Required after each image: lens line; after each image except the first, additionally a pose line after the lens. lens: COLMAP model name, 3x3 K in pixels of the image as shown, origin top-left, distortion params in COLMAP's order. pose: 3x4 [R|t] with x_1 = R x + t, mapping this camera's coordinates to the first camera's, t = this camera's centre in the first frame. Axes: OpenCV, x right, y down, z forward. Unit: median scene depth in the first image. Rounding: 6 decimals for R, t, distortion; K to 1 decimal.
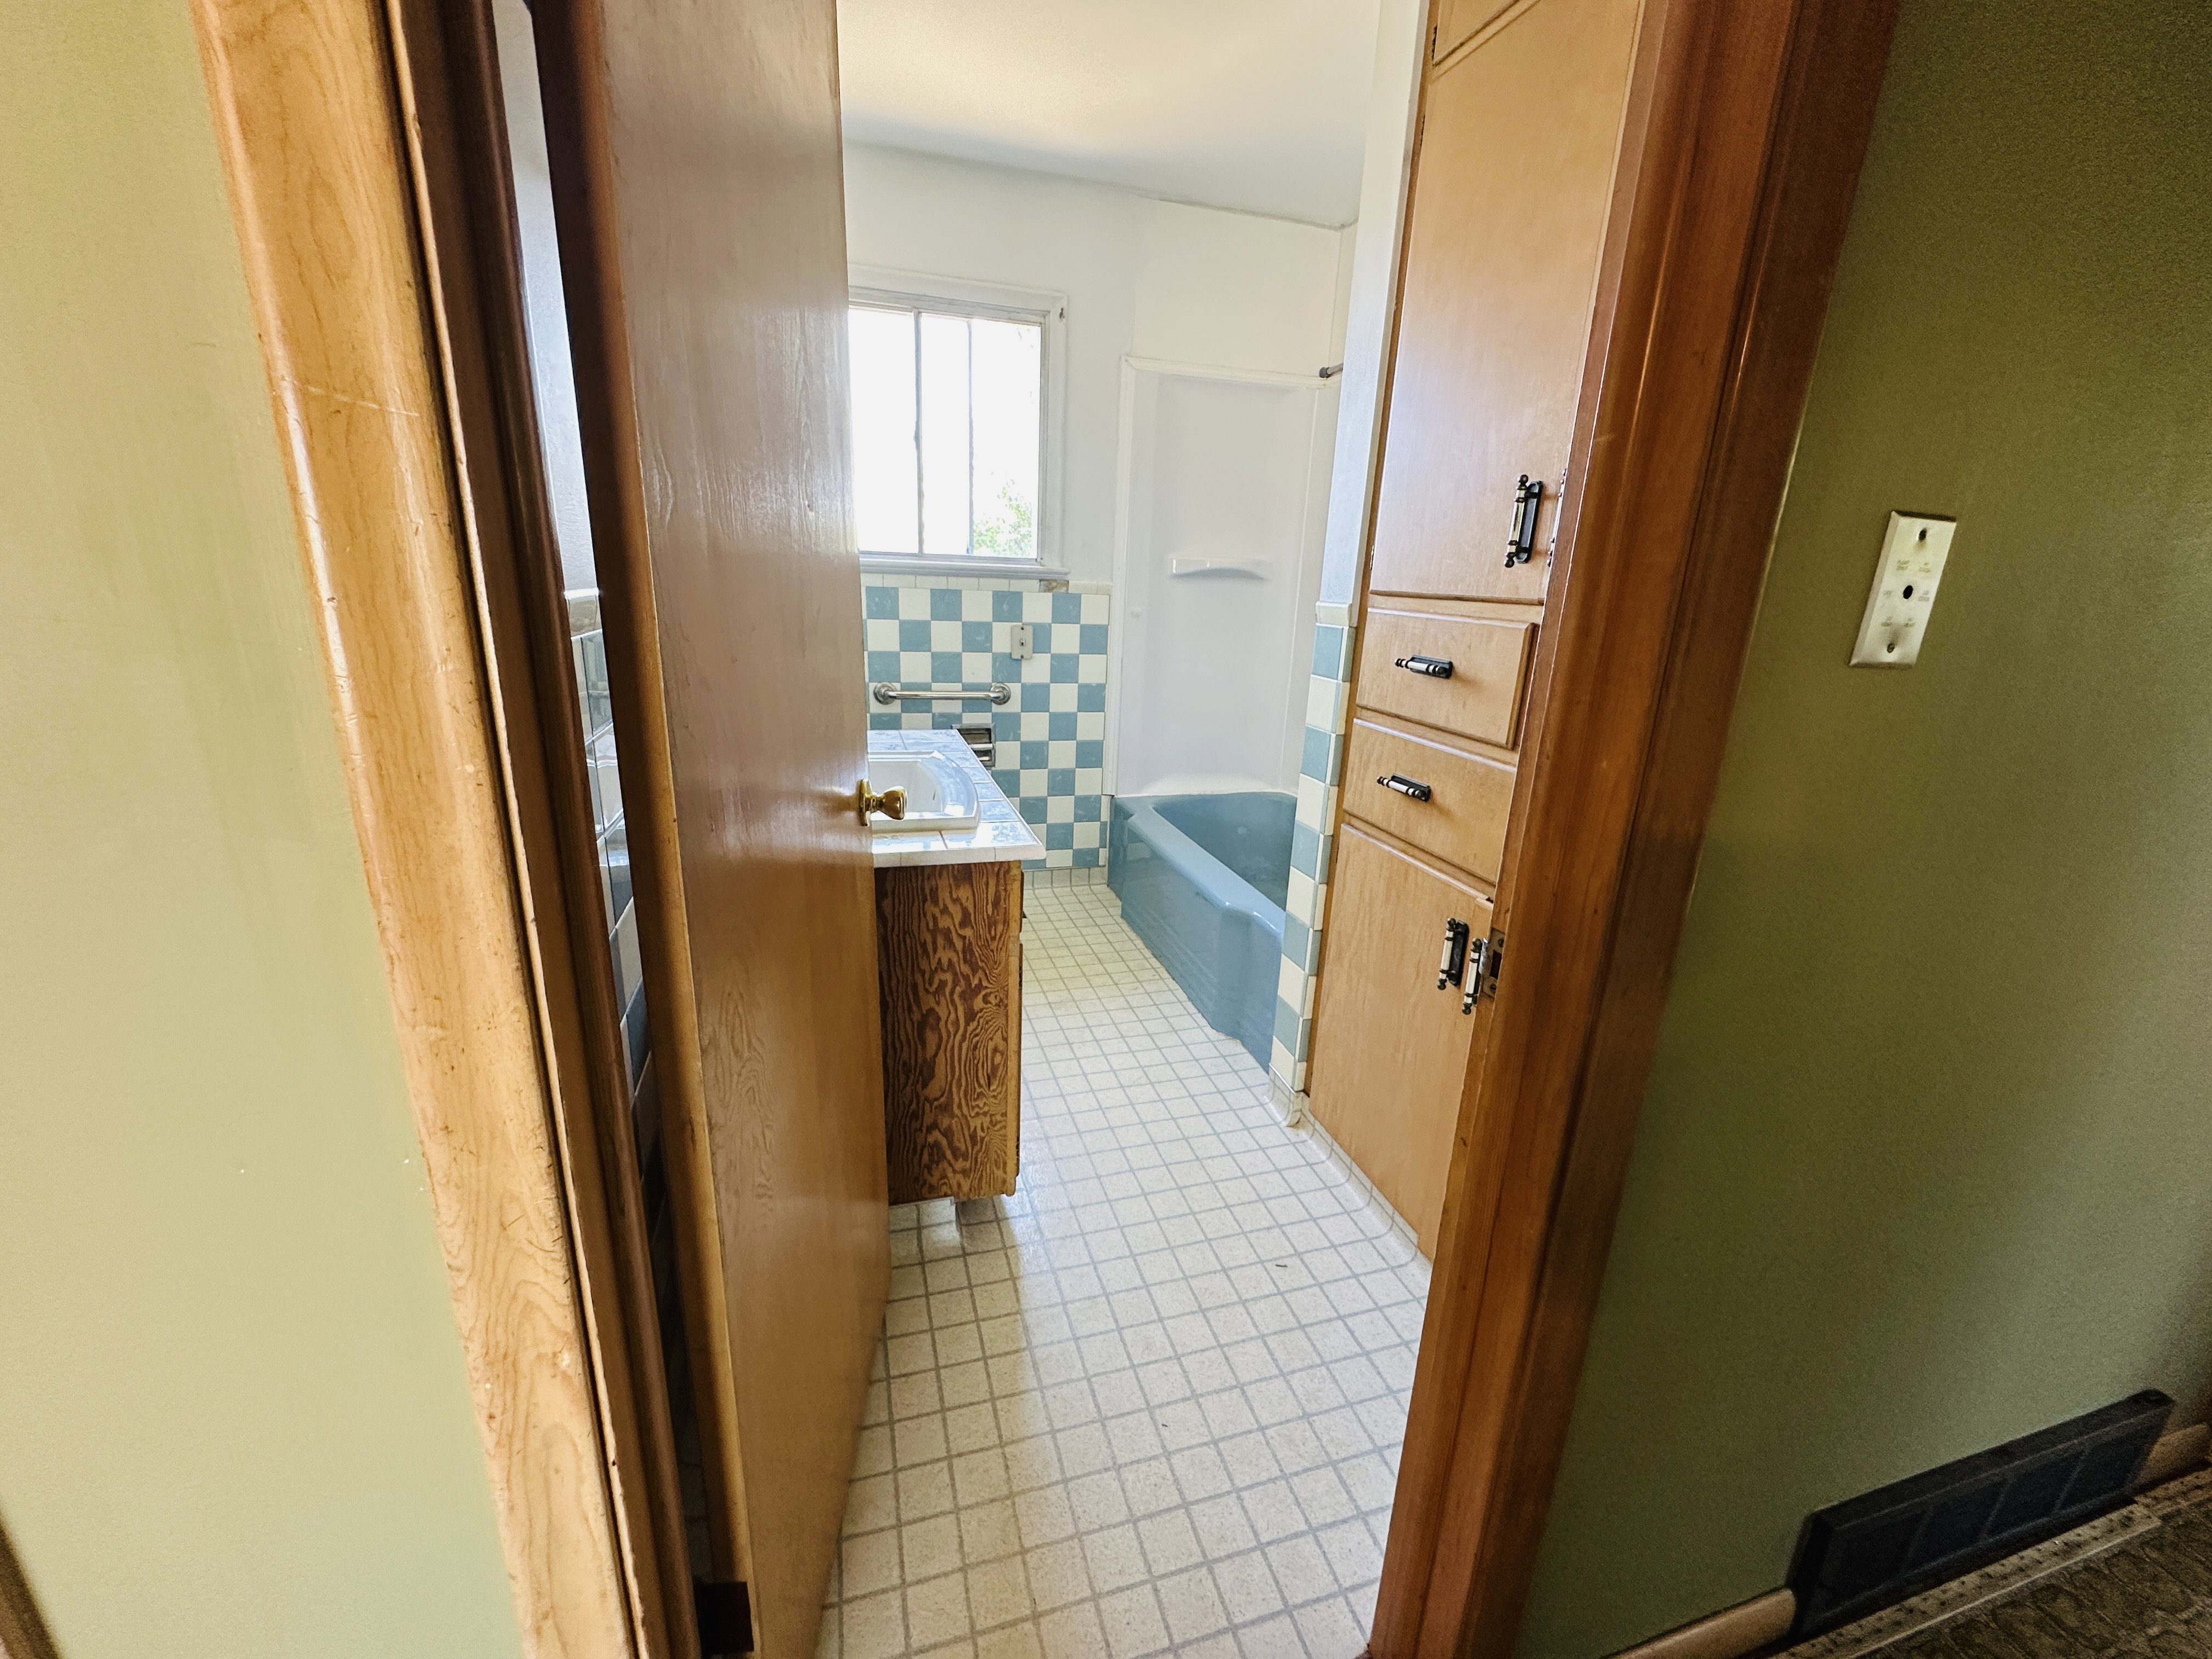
lens RADIAL K [[886.6, 0, 1104.7], [0, 886.6, 827.9], [0, 0, 1]] dist [-0.003660, 0.001502]
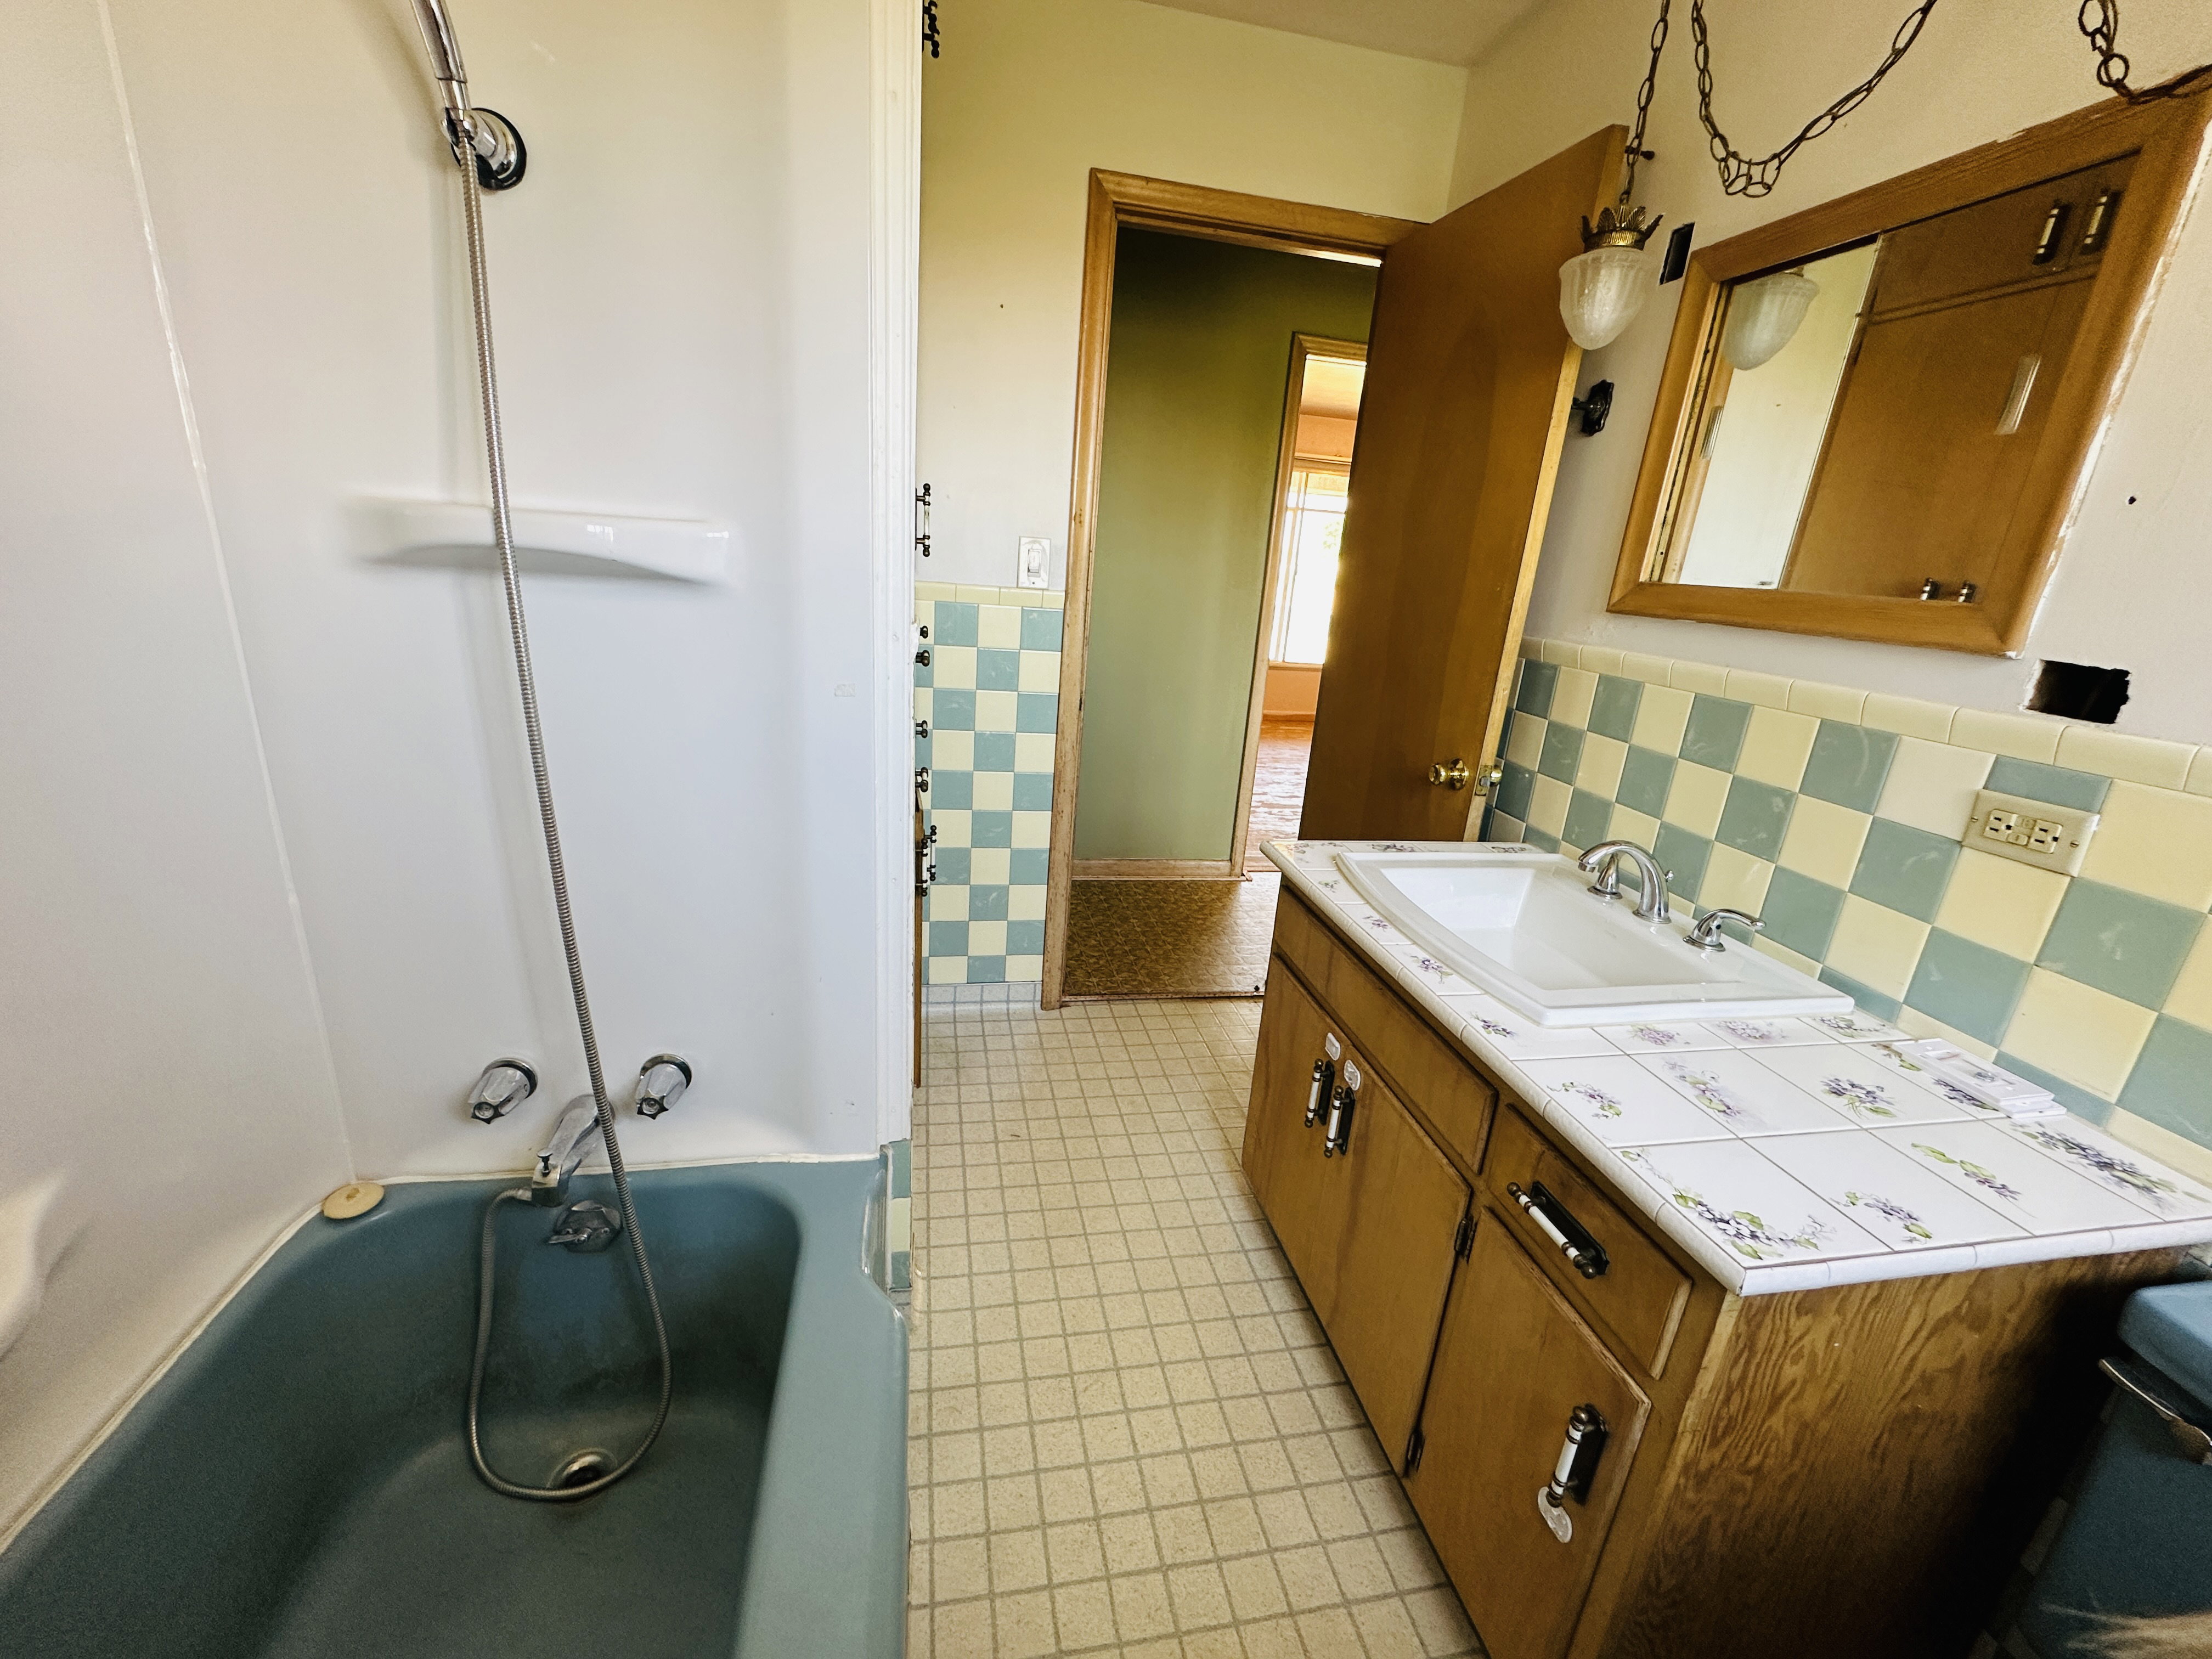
lens RADIAL K [[886.6, 0, 1104.7], [0, 886.6, 827.9], [0, 0, 1]] dist [-0.003660, 0.001502]
pose [[-0.988418, -0.137402, 0.064427, 0.041827], [-0.078741, 0.827266, 0.556265, -0.414018], [-0.129731, 0.544749, -0.828504, 1.321303]]
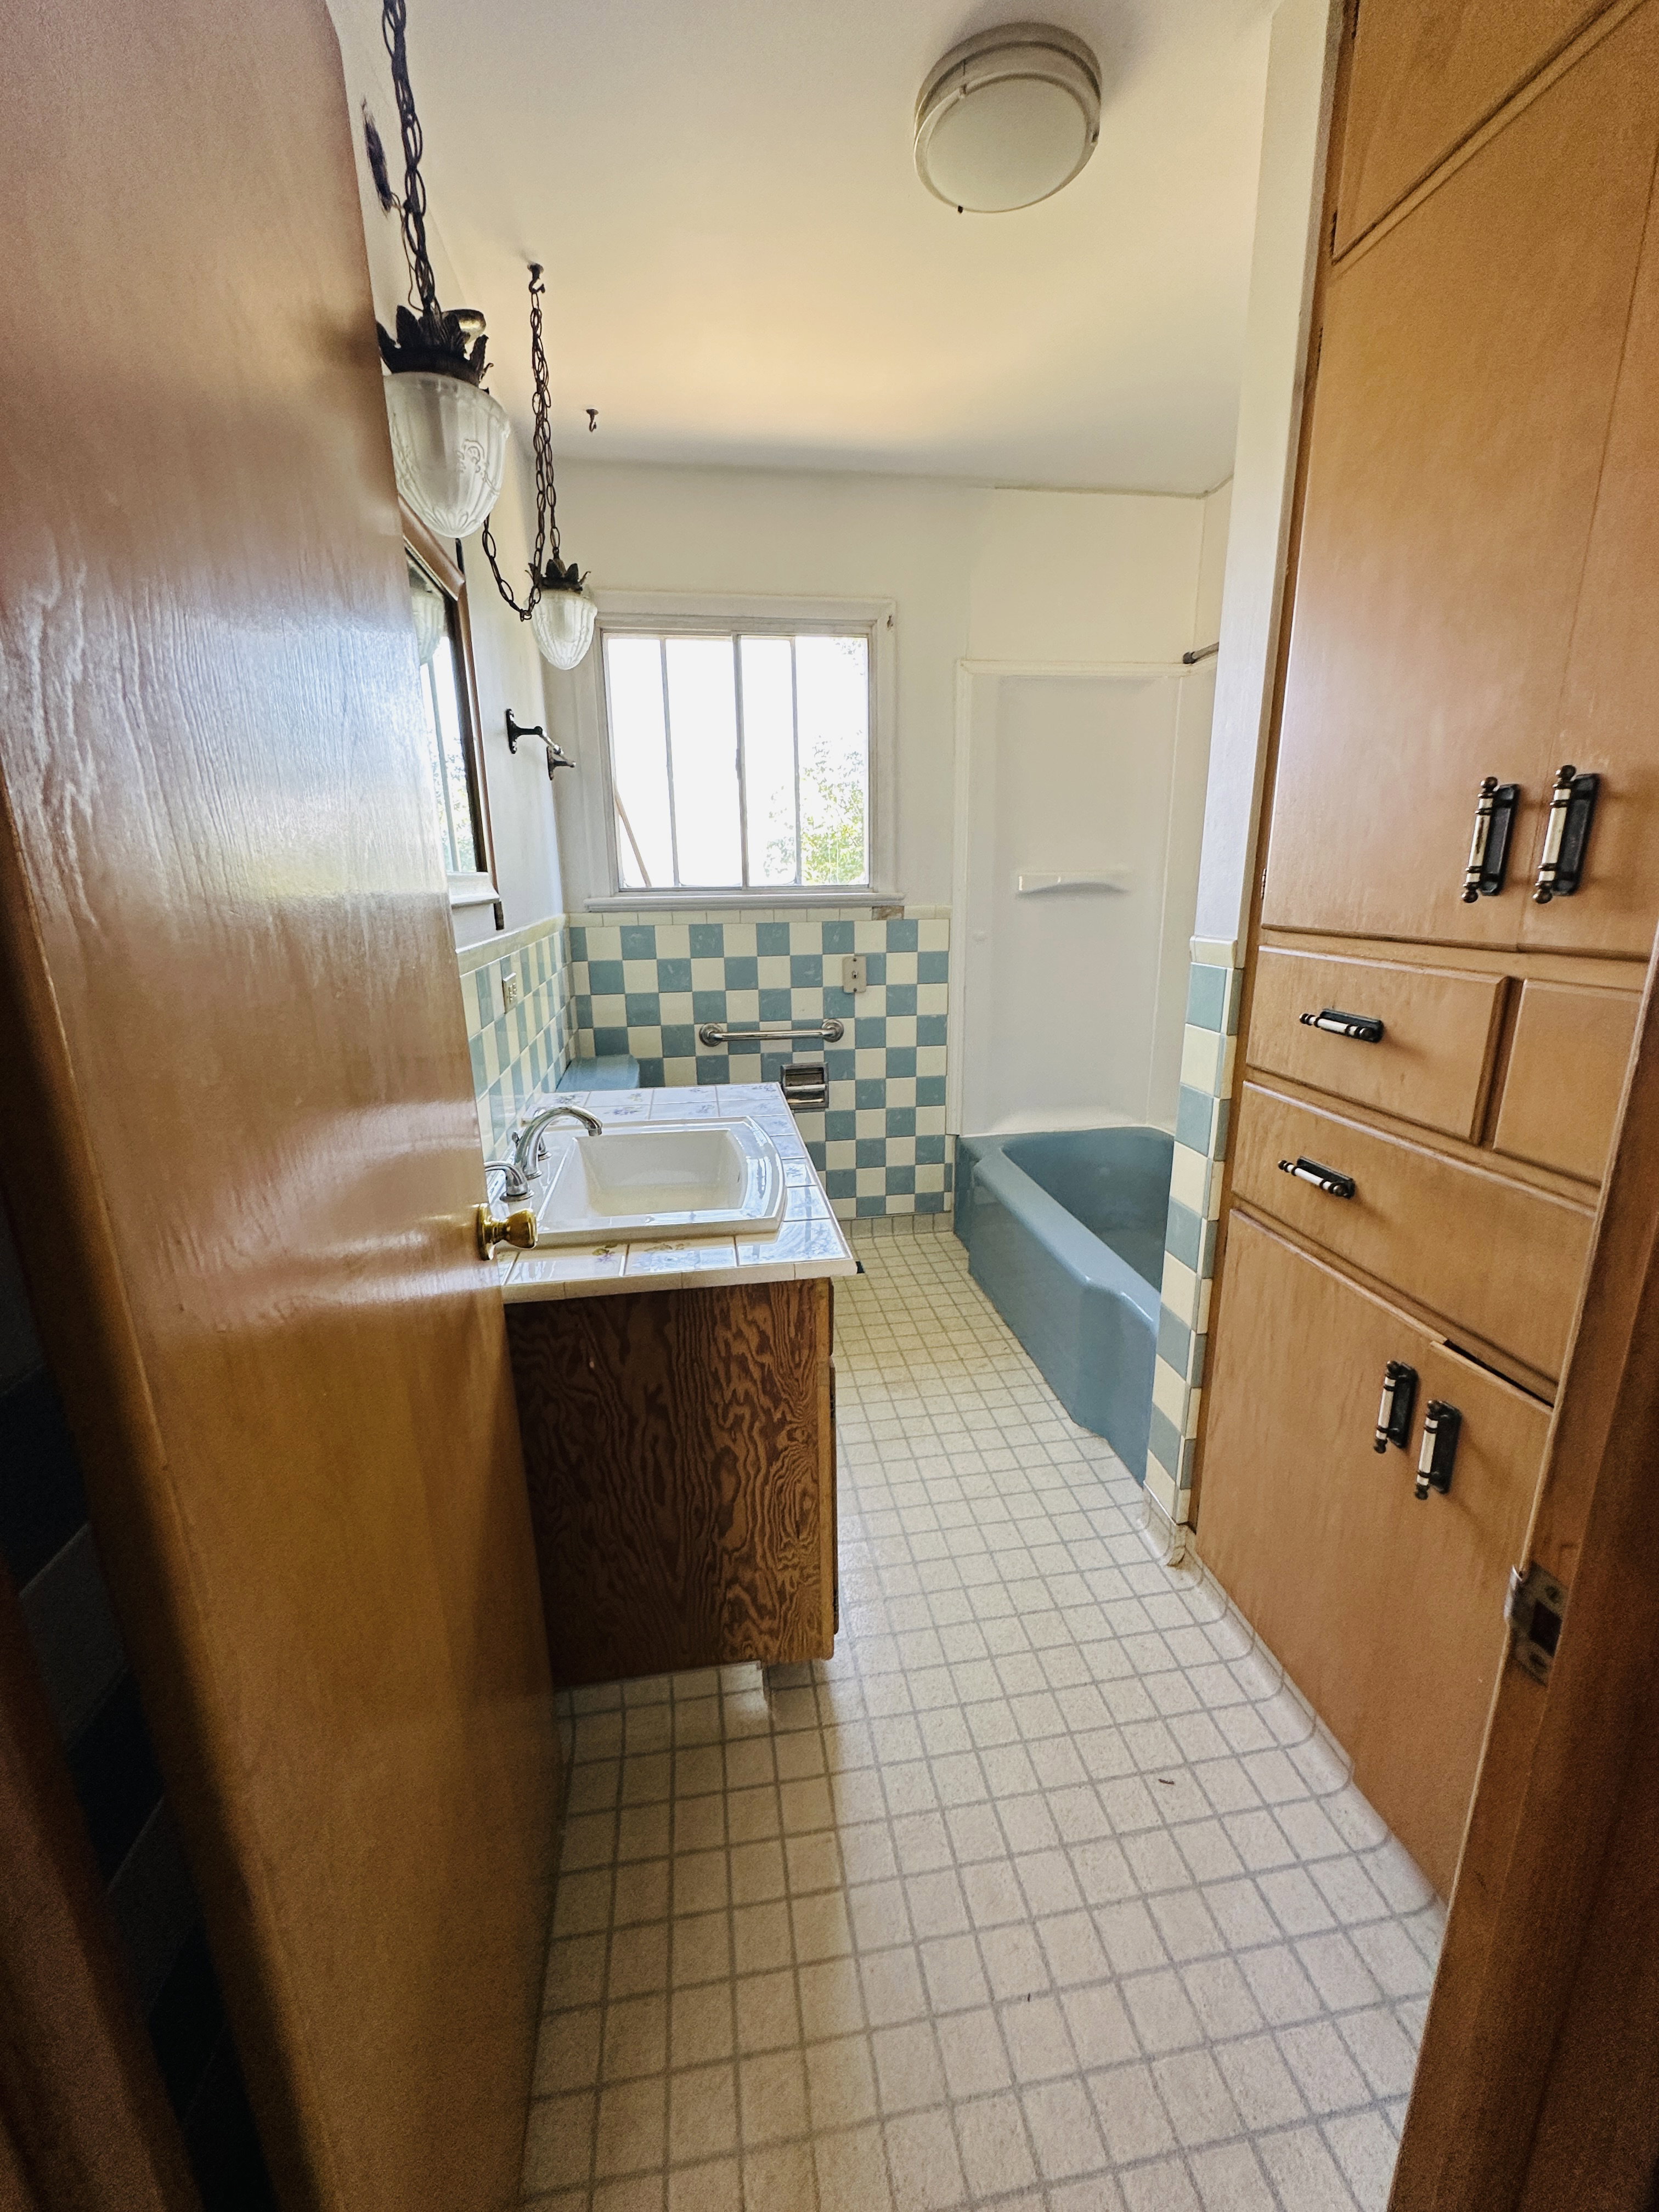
lens RADIAL K [[886.6, 0, 829.8], [0, 886.6, 1105.7], [0, 0, 1]] dist [-0.003660, 0.001502]
pose [[0.988880, -0.017834, -0.147641, 0.022316], [0.013732, 0.999492, -0.028751, -0.066370], [0.148079, 0.026404, 0.988623, 0.119312]]
